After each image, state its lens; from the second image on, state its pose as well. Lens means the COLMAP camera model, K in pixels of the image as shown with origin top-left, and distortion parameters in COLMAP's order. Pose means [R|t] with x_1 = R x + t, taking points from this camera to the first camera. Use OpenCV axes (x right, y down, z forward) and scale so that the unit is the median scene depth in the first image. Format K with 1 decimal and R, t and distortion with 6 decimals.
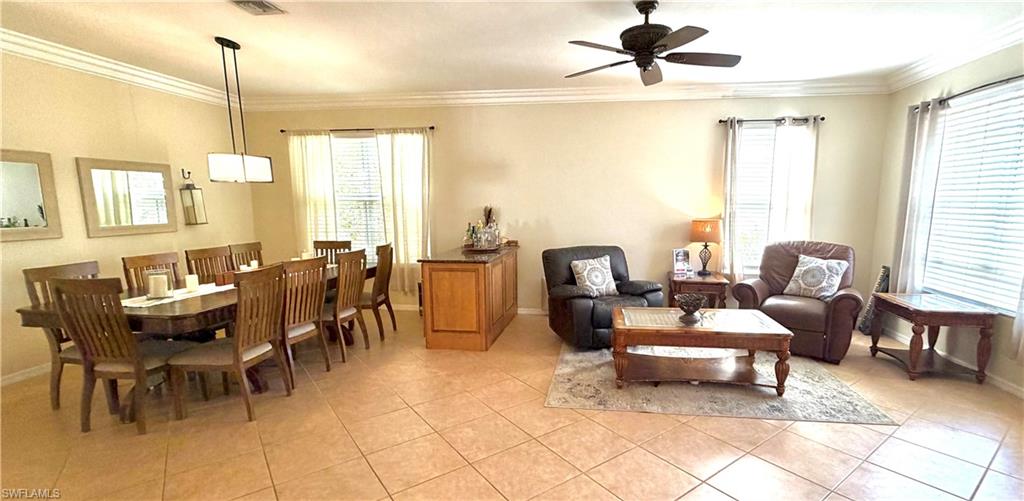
lens RADIAL K [[451.1, 0, 546.8], [0, 451.1, 267.0], [0, 0, 1]] dist [-0.000144, 0.000015]
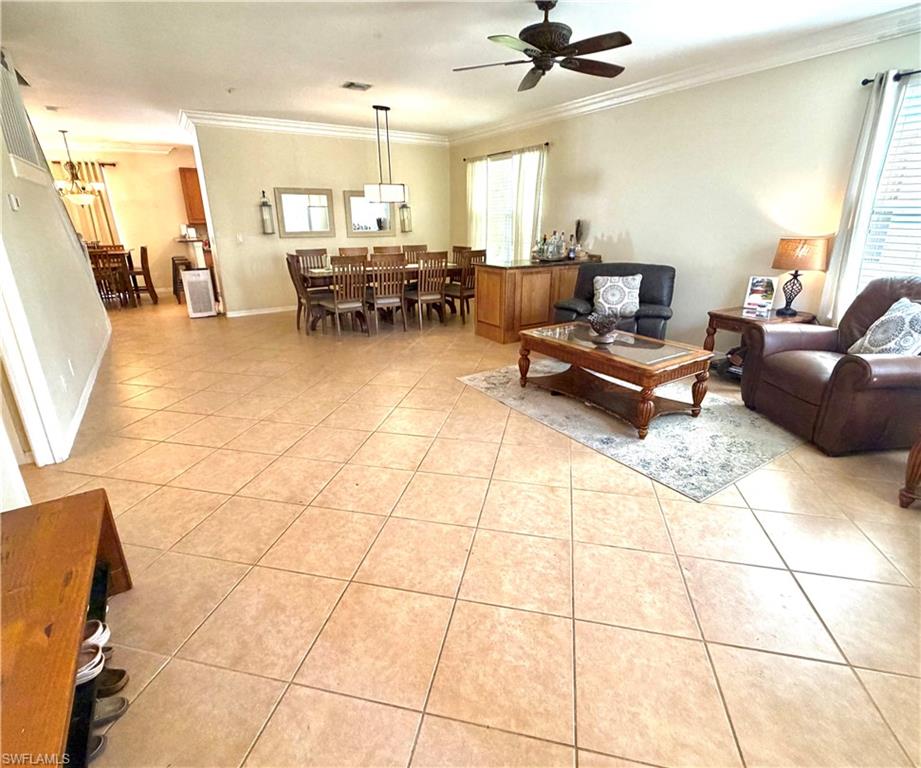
lens RADIAL K [[456.7, 0, 458.0], [0, 456.7, 374.2], [0, 0, 1]] dist [-0.000814, -0.000150]
pose [[0.639175, 0.245497, -0.728826, 0.691973], [-0.107323, 0.966882, 0.231562, -0.005273], [0.761536, -0.069789, 0.644354, 0.115589]]
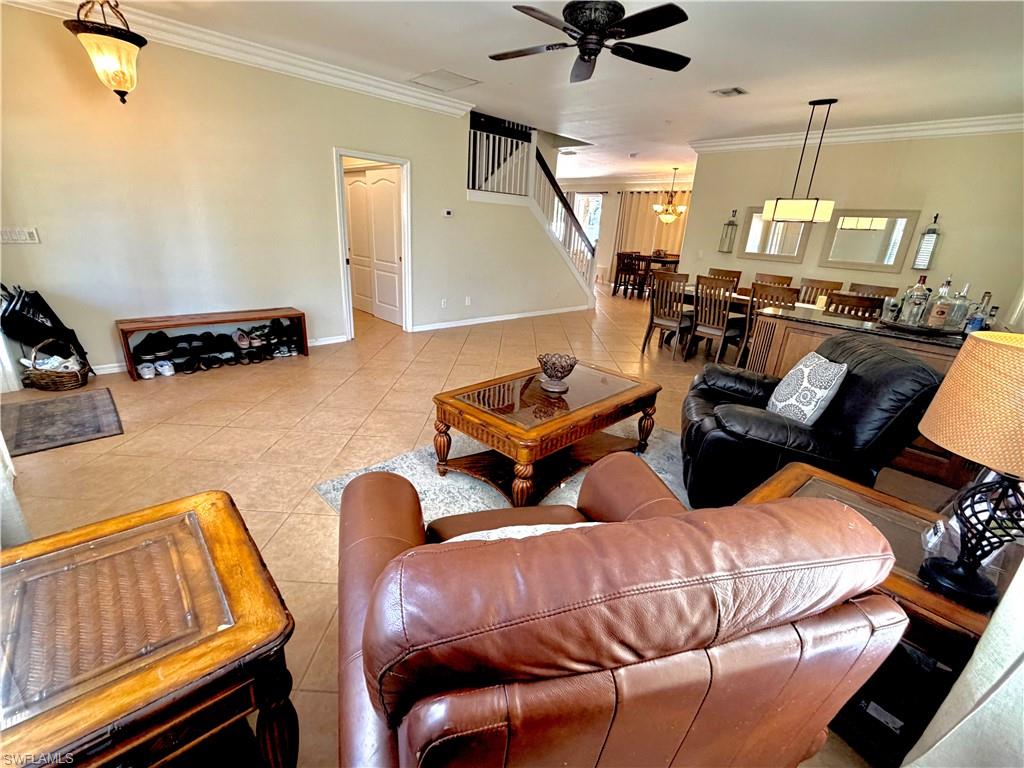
lens RADIAL K [[456.5, 0, 512.0], [0, 456.5, 384.0], [0, 0, 1]] dist [0.000738, 0.000014]
pose [[-0.634255, 0.220466, -0.741023, 0.753744], [-0.168330, 0.896106, 0.410682, -0.155088], [0.754576, 0.385214, -0.531249, 1.120976]]
